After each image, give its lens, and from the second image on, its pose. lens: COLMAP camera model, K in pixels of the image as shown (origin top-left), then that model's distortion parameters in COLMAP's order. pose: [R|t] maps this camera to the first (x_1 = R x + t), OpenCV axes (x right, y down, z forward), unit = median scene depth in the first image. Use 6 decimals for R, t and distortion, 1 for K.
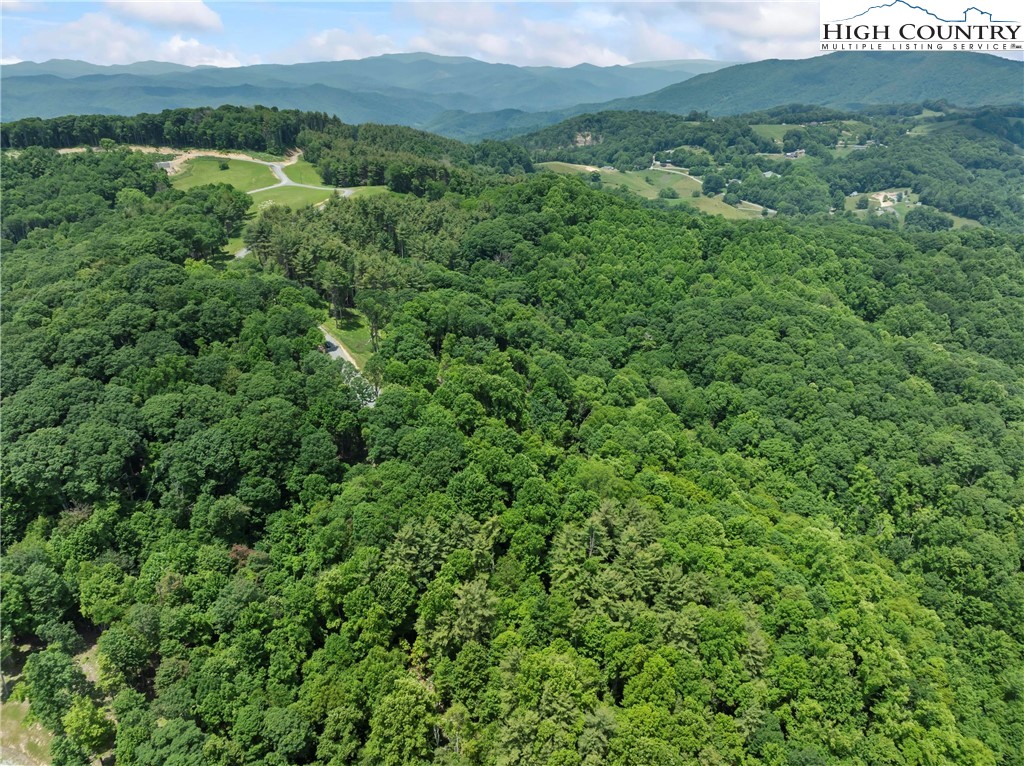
lens RADIAL K [[722.3, 0, 512.1], [0, 722.3, 379.5], [0, 0, 1]] dist [-0.036790, 0.000704]
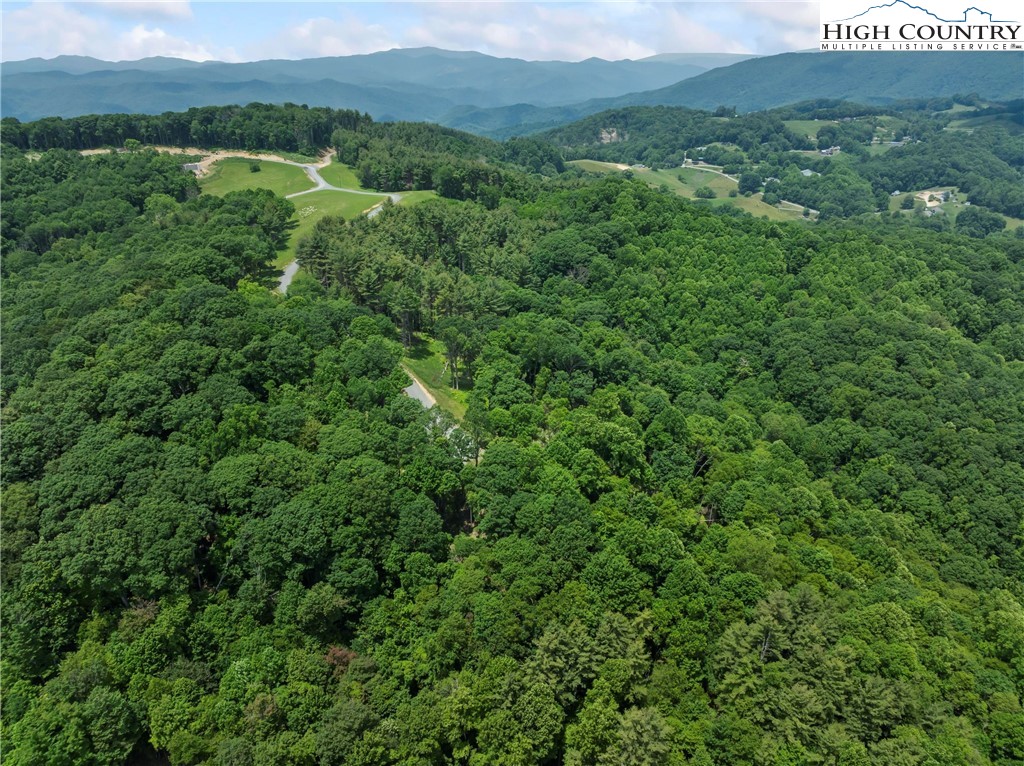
lens RADIAL K [[722.3, 0, 512.1], [0, 722.3, 379.5], [0, 0, 1]] dist [-0.036790, 0.000704]
pose [[0.999957, 0.000277, -0.009220, -0.080377], [-0.000214, 0.999977, 0.006837, -0.038252], [0.009222, -0.006834, 0.999934, 0.084679]]
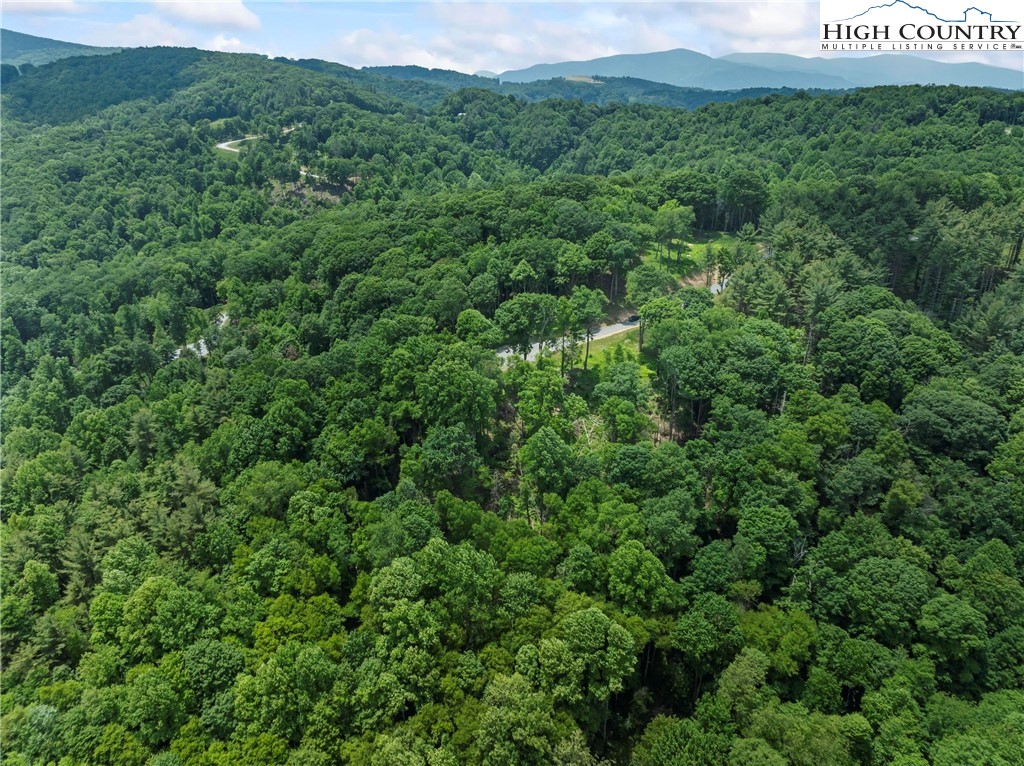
lens RADIAL K [[722.3, 0, 512.1], [0, 722.3, 379.5], [0, 0, 1]] dist [-0.036790, 0.000704]
pose [[-0.033694, 0.390705, -0.919899, 0.394031], [-0.407291, 0.835157, 0.369631, -0.172846], [0.912677, 0.387120, 0.130991, 0.565137]]
